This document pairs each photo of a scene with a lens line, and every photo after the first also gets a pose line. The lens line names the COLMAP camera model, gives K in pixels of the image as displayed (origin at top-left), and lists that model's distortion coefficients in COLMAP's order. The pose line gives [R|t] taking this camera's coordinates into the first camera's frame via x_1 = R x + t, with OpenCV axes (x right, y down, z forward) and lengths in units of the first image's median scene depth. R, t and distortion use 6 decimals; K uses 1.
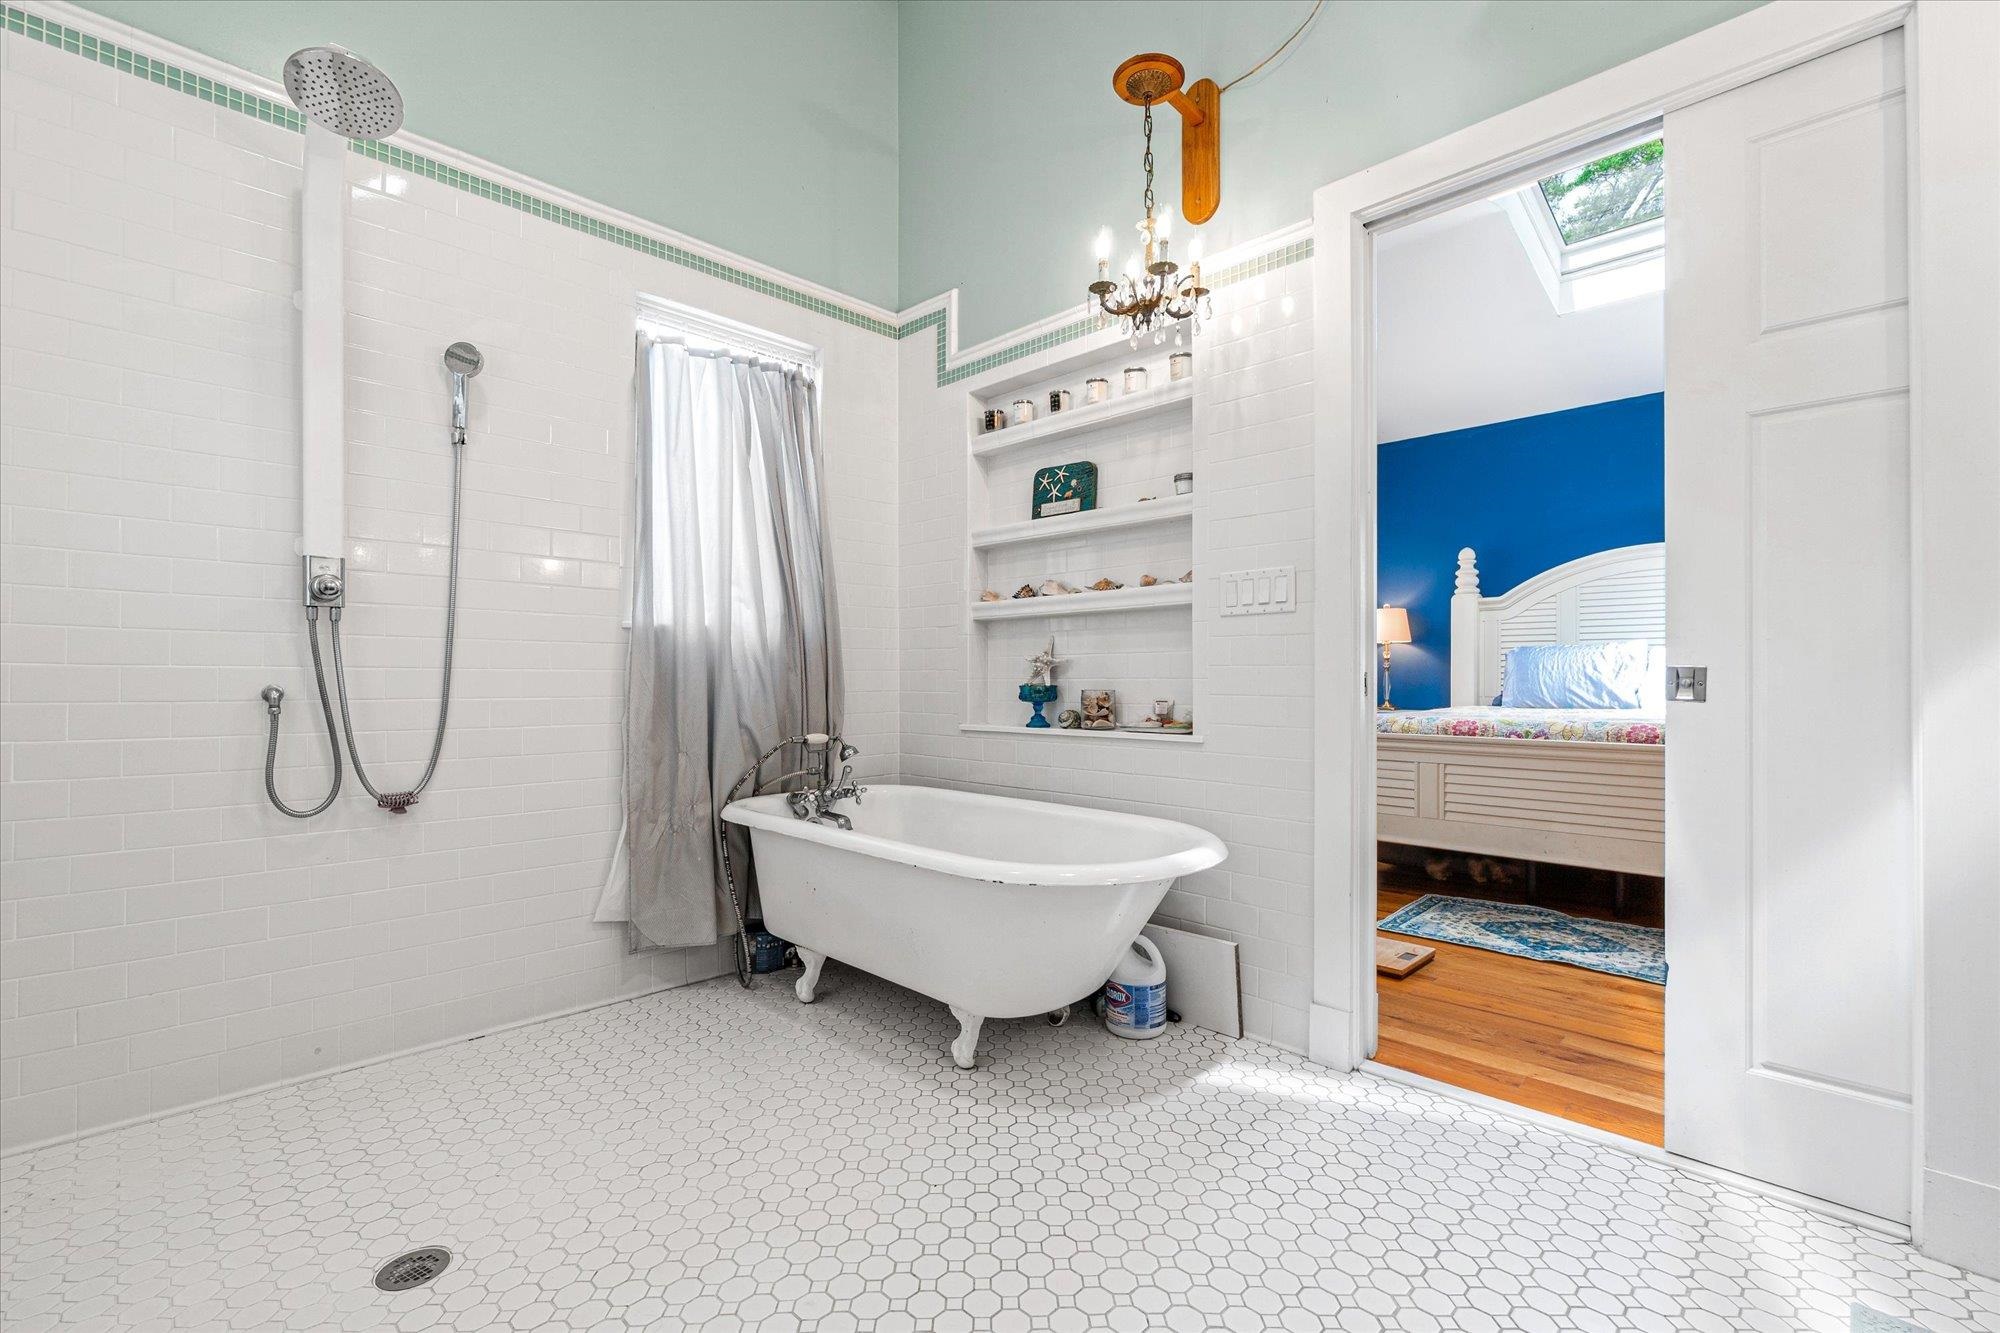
lens RADIAL K [[874.7, 0, 977.7], [0, 874.7, 675.8], [0, 0, 1]] dist [-0.000815, 0.000165]
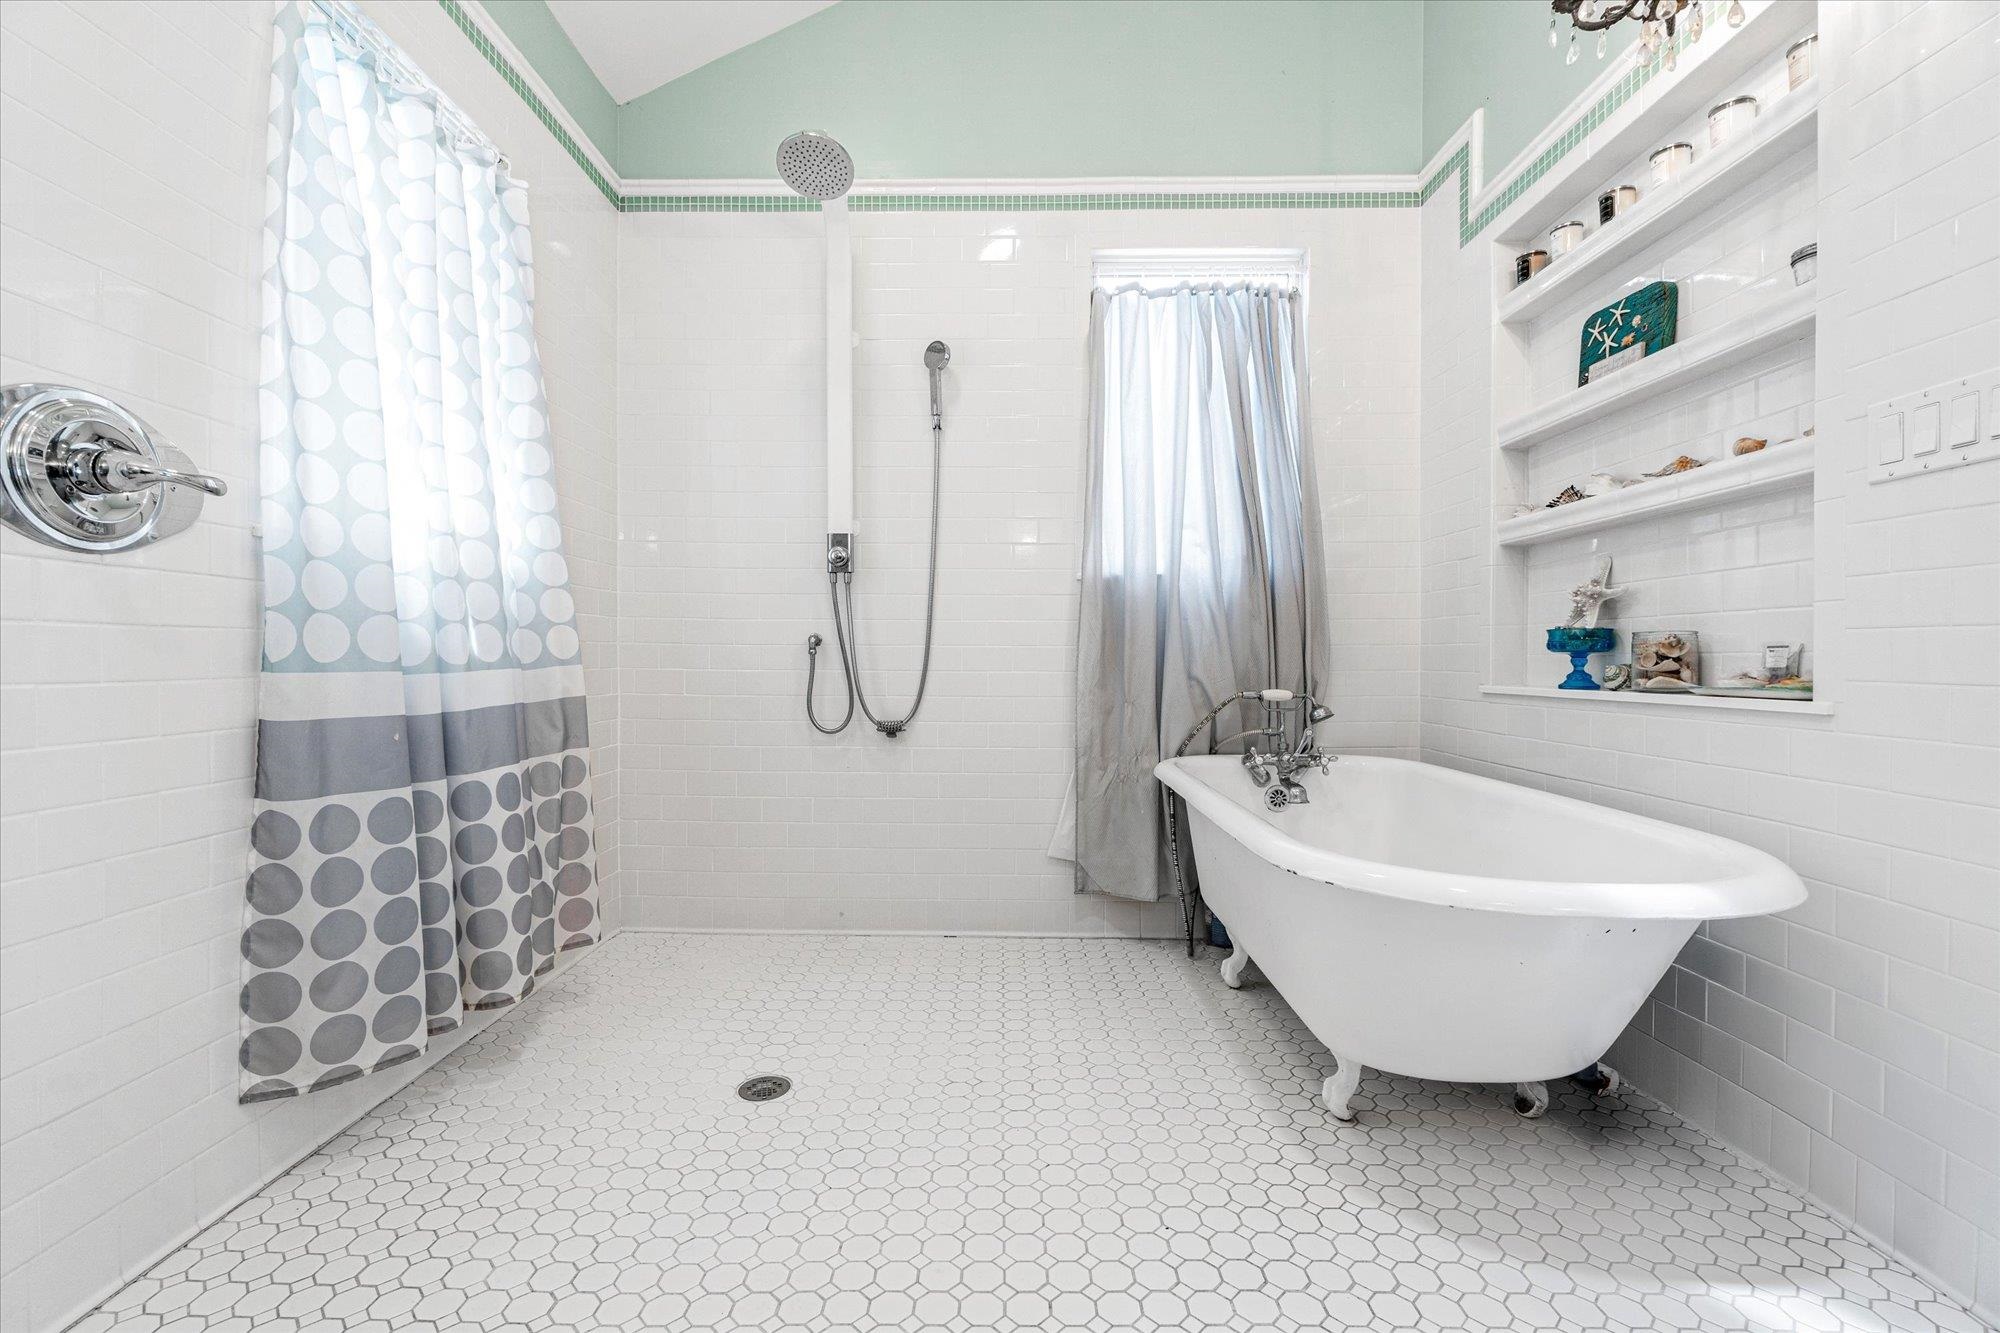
lens RADIAL K [[860.9, 0, 980.5], [0, 860.9, 659.2], [0, 0, 1]] dist [0.000992, 0.000998]
pose [[0.700343, 0.003211, -0.713799, 0.240601], [0.001143, 0.999984, 0.005620, 0.032992], [0.713805, -0.004751, 0.700328, 0.196832]]
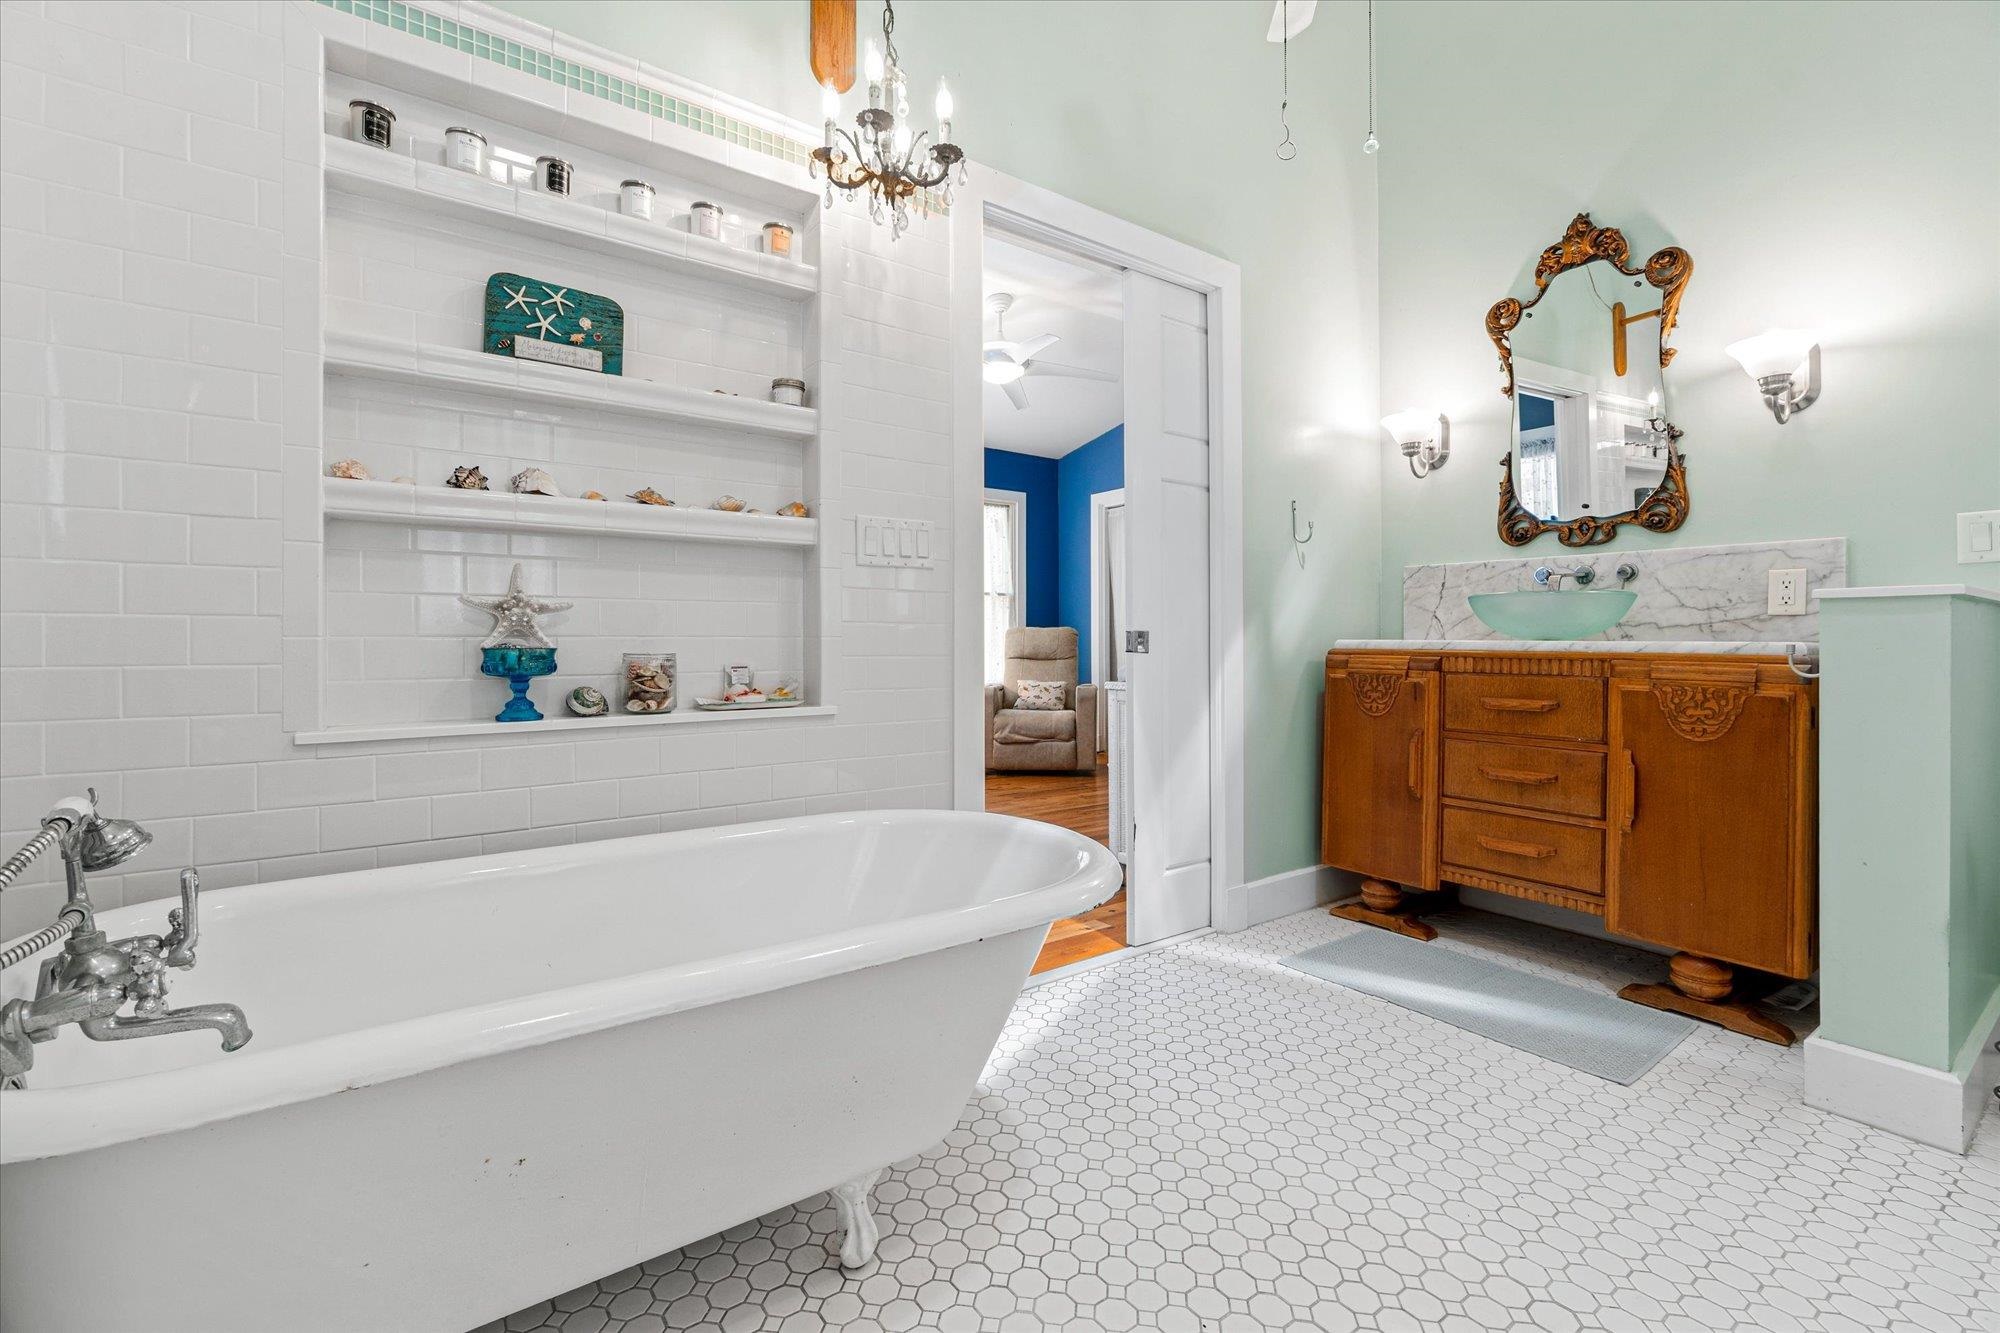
lens RADIAL K [[888.5, 0, 986.4], [0, 888.5, 628.2], [0, 0, 1]] dist [-0.000782, 0.000257]
pose [[0.143878, 0.006263, 0.989576, -0.501745], [-0.010232, 0.999936, -0.004841, -0.002294], [-0.989543, -0.009429, 0.143932, 0.654991]]
